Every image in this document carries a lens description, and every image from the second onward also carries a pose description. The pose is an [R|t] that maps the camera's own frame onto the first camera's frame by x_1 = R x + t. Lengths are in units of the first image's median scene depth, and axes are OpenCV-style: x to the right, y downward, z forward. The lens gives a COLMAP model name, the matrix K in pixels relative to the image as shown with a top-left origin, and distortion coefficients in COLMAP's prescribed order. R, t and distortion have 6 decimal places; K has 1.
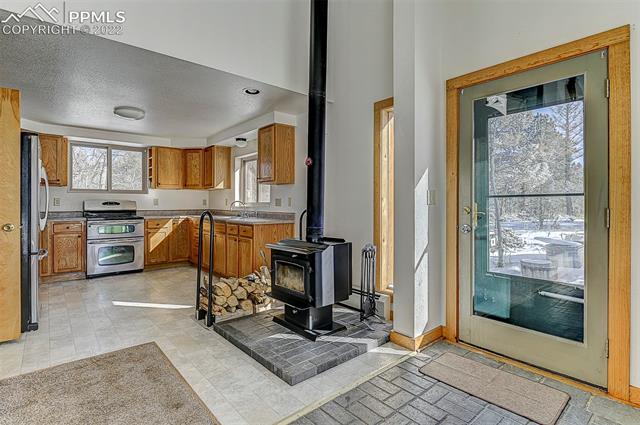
lens RADIAL K [[324.9, 0, 319.2], [0, 324.9, 205.8], [0, 0, 1]] dist [-0.004336, -0.000597]
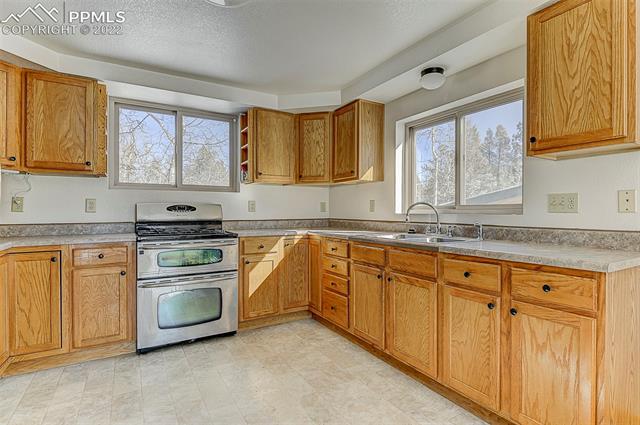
lens RADIAL K [[317.7, 0, 320.0], [0, 317.7, 212.5], [0, 0, 1]] dist [0.001876, -0.000078]
pose [[0.986880, -0.001419, -0.161448, -0.305160], [0.000898, 0.999994, -0.003297, 0.002114], [0.161452, 0.003109, 0.986876, 0.478093]]
